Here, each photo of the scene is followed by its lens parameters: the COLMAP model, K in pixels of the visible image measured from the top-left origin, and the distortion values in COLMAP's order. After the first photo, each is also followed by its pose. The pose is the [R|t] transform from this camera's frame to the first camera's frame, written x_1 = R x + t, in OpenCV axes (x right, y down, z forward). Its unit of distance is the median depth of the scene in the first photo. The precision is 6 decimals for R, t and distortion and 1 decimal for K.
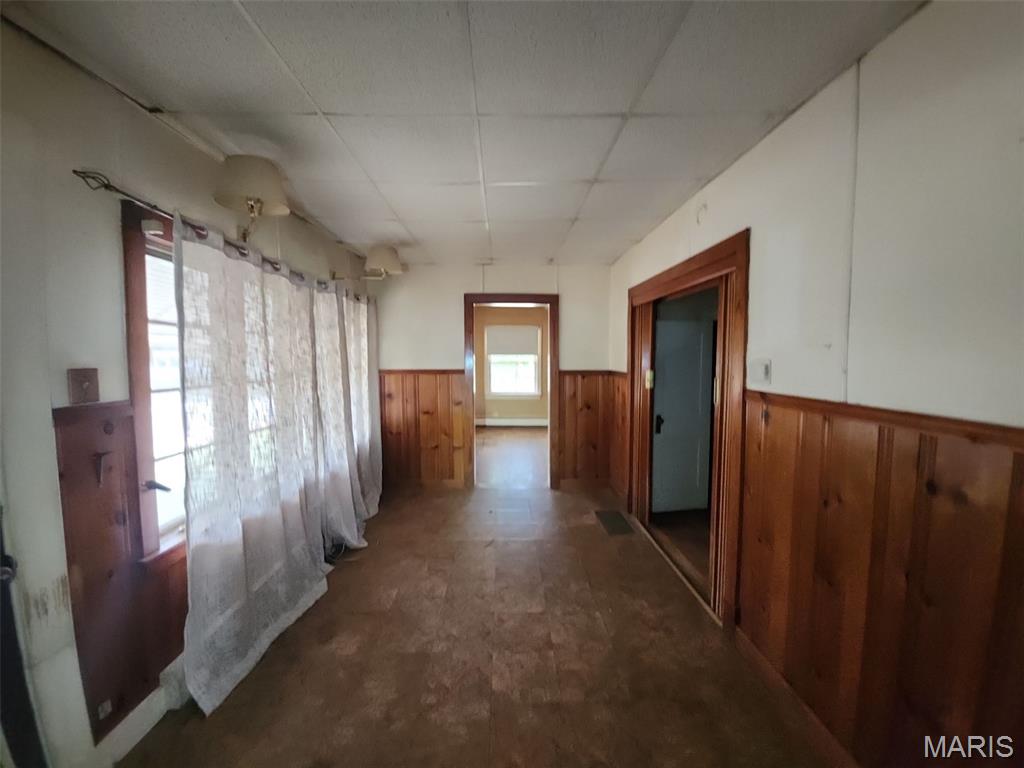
lens RADIAL K [[399.4, 0, 510.6], [0, 399.4, 380.5], [0, 0, 1]] dist [0.001478, -0.009844]
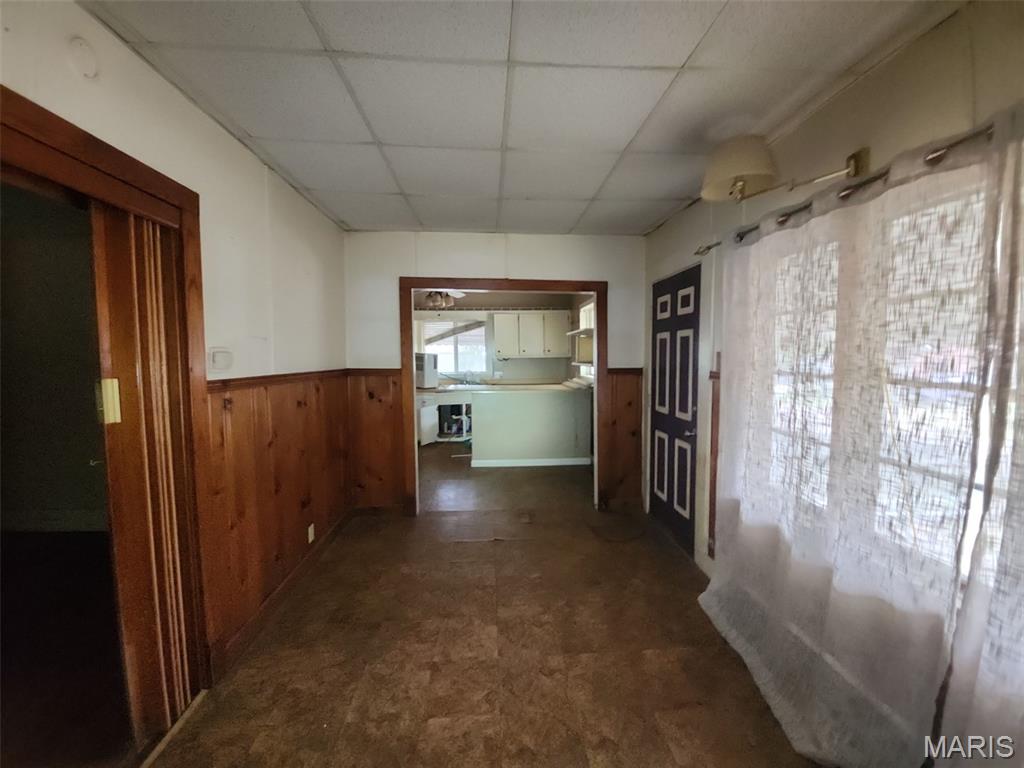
lens RADIAL K [[399.4, 0, 510.6], [0, 399.4, 380.5], [0, 0, 1]] dist [0.001478, -0.009844]
pose [[-0.999328, 0.006194, -0.036132, -0.041735], [0.001587, 0.992009, 0.126161, -0.083146], [0.036625, 0.126019, -0.991352, 1.756478]]
